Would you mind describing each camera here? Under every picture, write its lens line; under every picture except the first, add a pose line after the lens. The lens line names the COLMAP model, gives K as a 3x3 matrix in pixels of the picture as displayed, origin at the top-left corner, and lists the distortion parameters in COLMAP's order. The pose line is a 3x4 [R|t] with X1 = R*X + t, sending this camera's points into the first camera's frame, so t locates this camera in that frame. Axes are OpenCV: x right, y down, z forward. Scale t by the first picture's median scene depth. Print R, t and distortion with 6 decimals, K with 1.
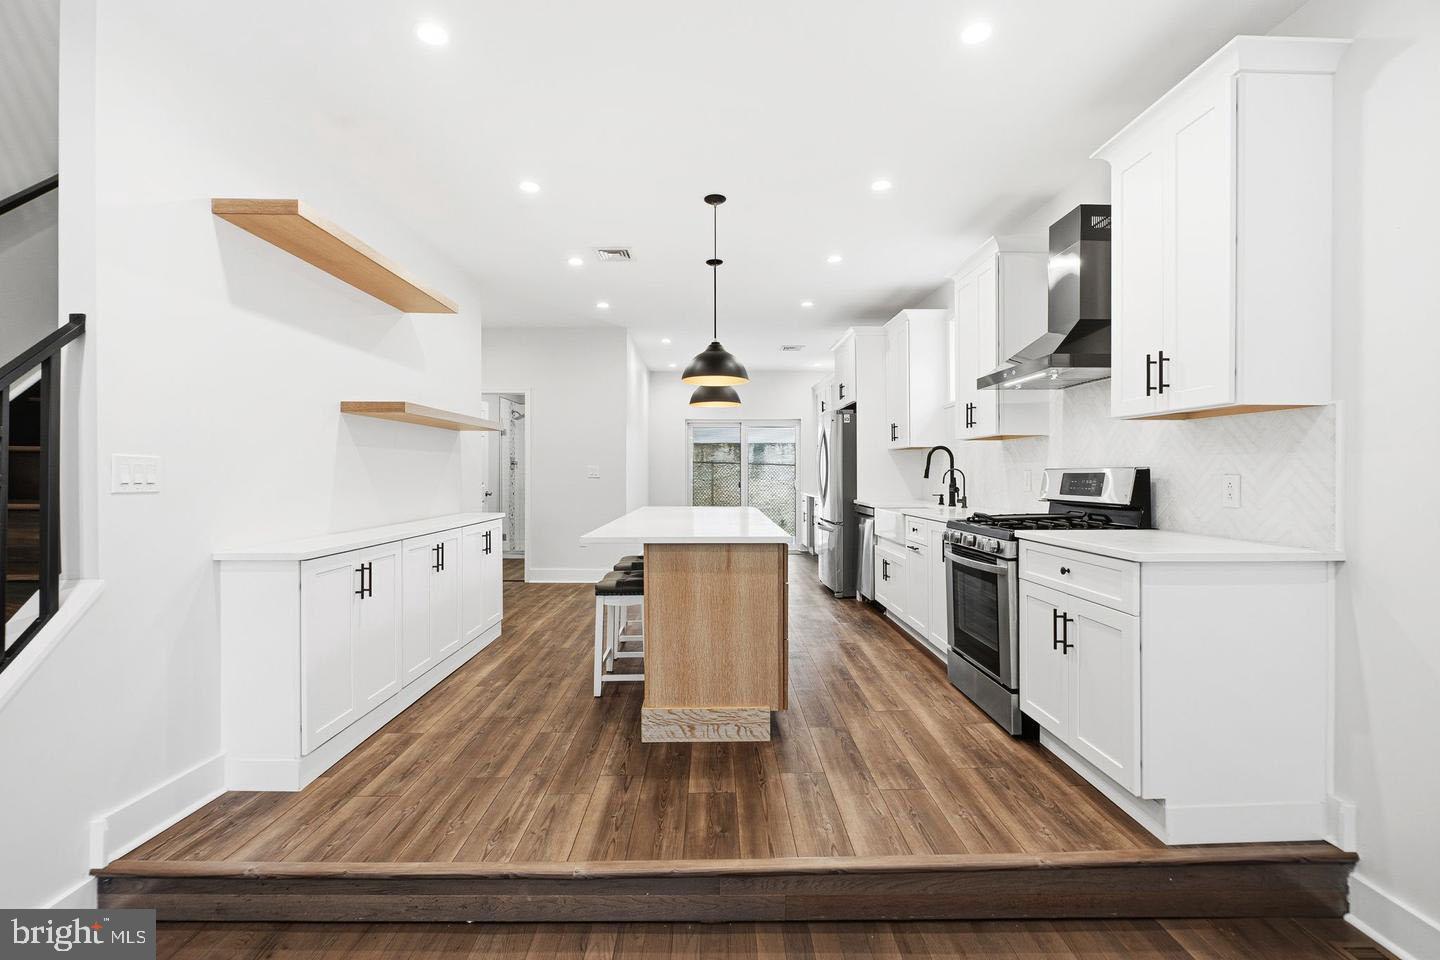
lens RADIAL K [[637.8, 0, 719.6], [0, 637.8, 473.3], [0, 0, 1]] dist [-0.013060, 0.003329]
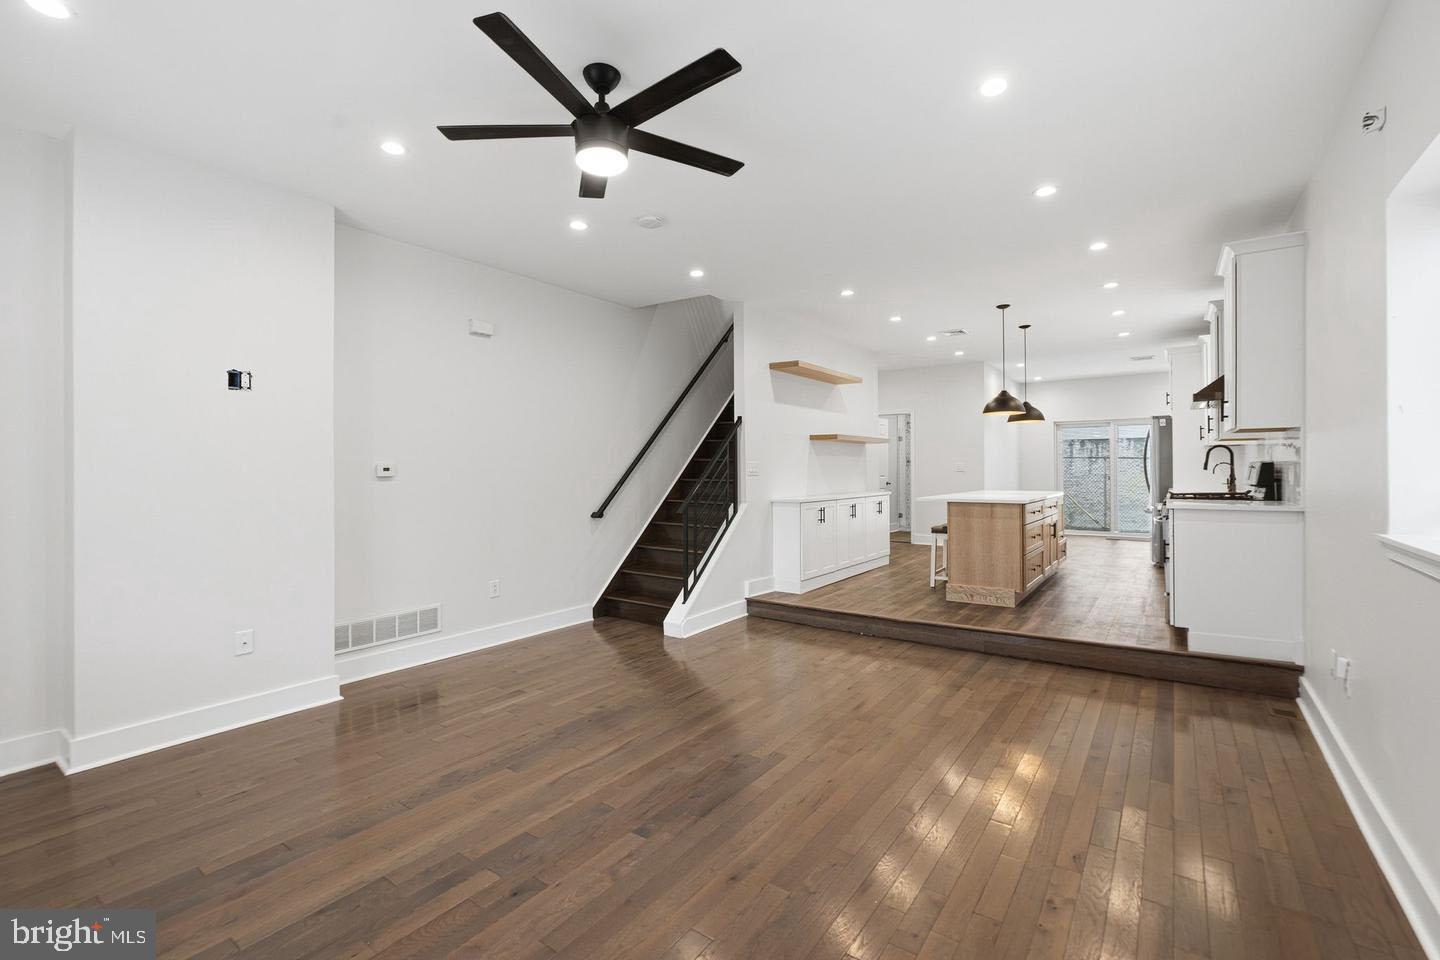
lens RADIAL K [[637.8, 0, 714.4], [0, 637.8, 472.8], [0, 0, 1]] dist [-0.013060, 0.003329]
pose [[0.801183, -0.002843, -0.598413, 0.498150], [0.005689, 0.999980, 0.002867, 0.007197], [0.598393, -0.005701, 0.801183, -1.058121]]
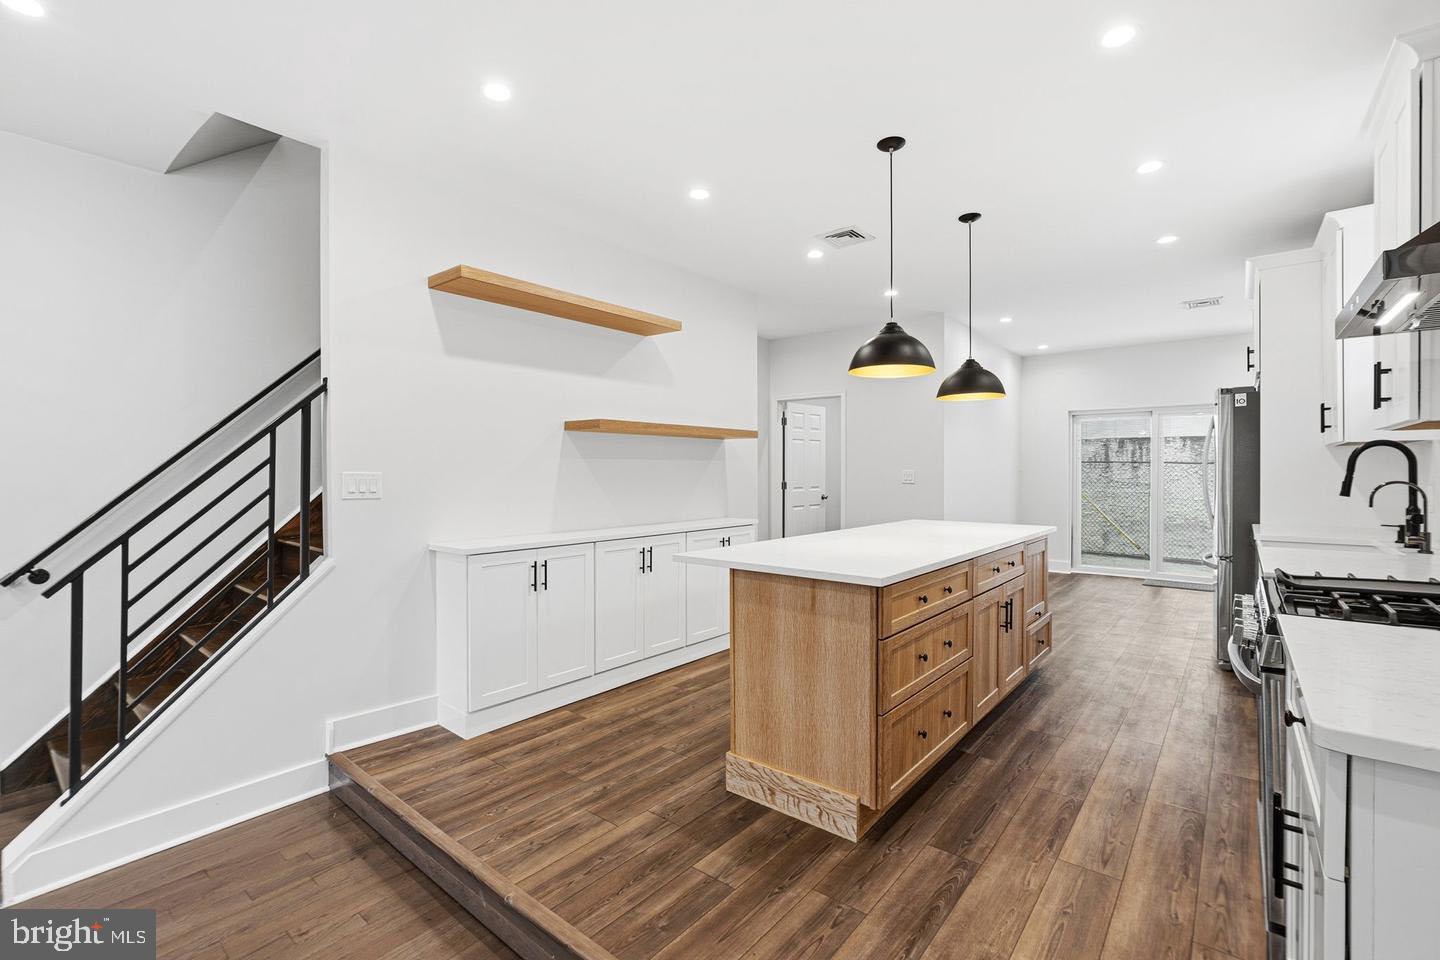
lens RADIAL K [[637.8, 0, 712.4], [0, 637.8, 477.2], [0, 0, 1]] dist [-0.013060, 0.003329]
pose [[0.760096, 0.007540, -0.649767, 0.438421], [-0.002032, 0.999955, 0.009227, -0.023563], [0.649807, -0.005693, 0.760078, 0.312030]]
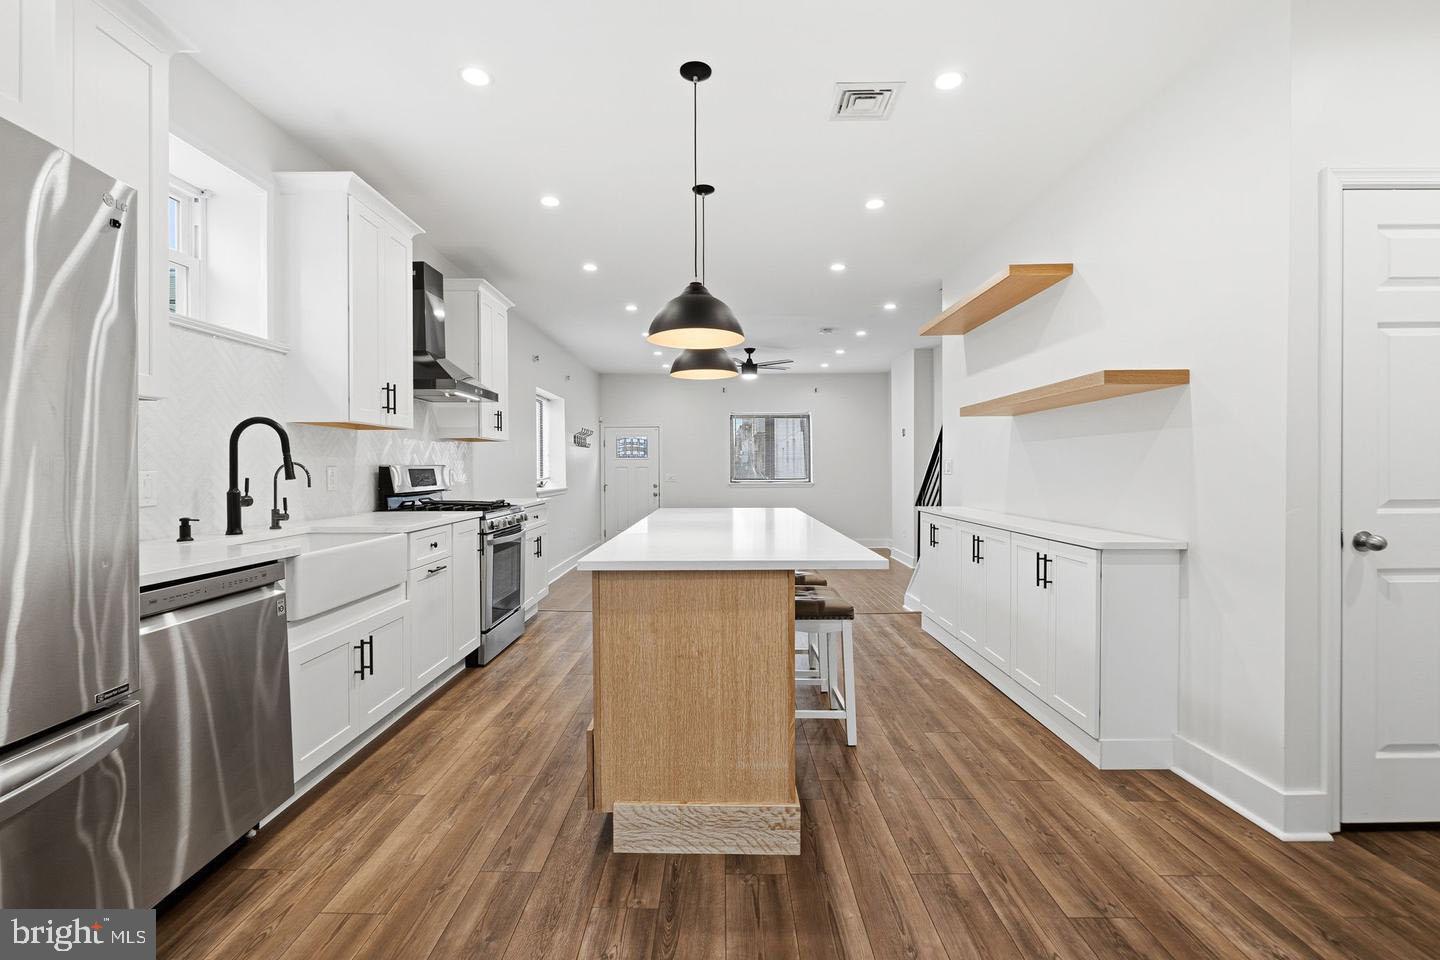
lens RADIAL K [[637.8, 0, 717.5], [0, 637.8, 479.5], [0, 0, 1]] dist [-0.013060, 0.003329]
pose [[-0.999788, 0.001964, 0.020472, -0.057672], [0.002355, 0.999814, 0.019129, -0.001322], [-0.020431, 0.019173, -0.999607, 2.551986]]
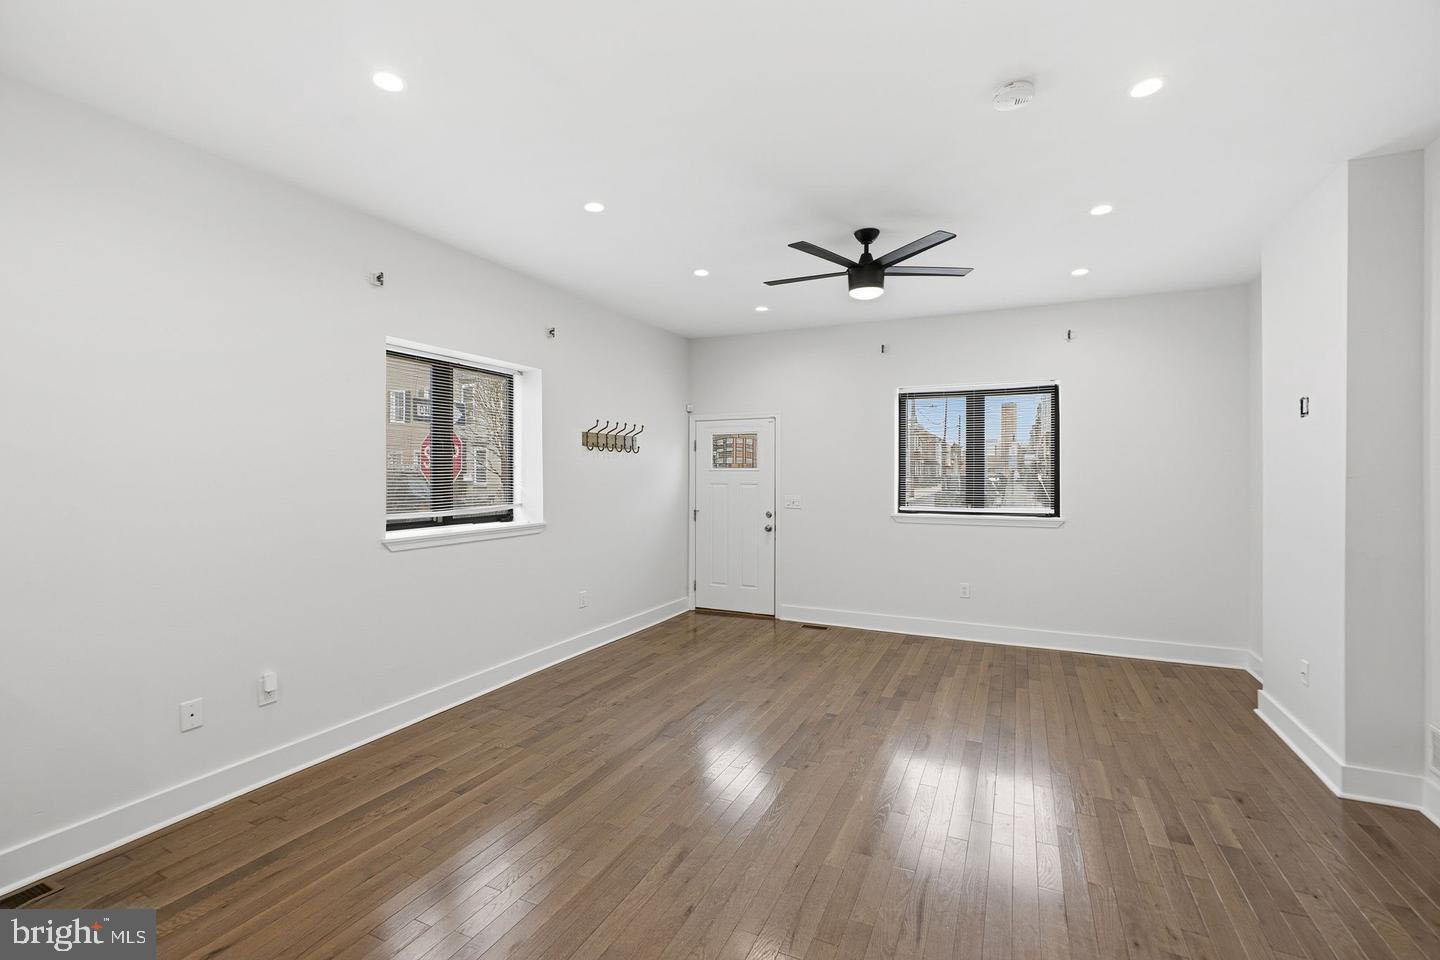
lens RADIAL K [[637.8, 0, 716.4], [0, 637.8, 479.0], [0, 0, 1]] dist [-0.013060, 0.003329]
pose [[-0.895033, -0.006570, 0.445951, -0.469865], [-0.001938, 0.999939, 0.010842, -0.045821], [-0.445995, 0.008840, -0.894992, 0.899893]]
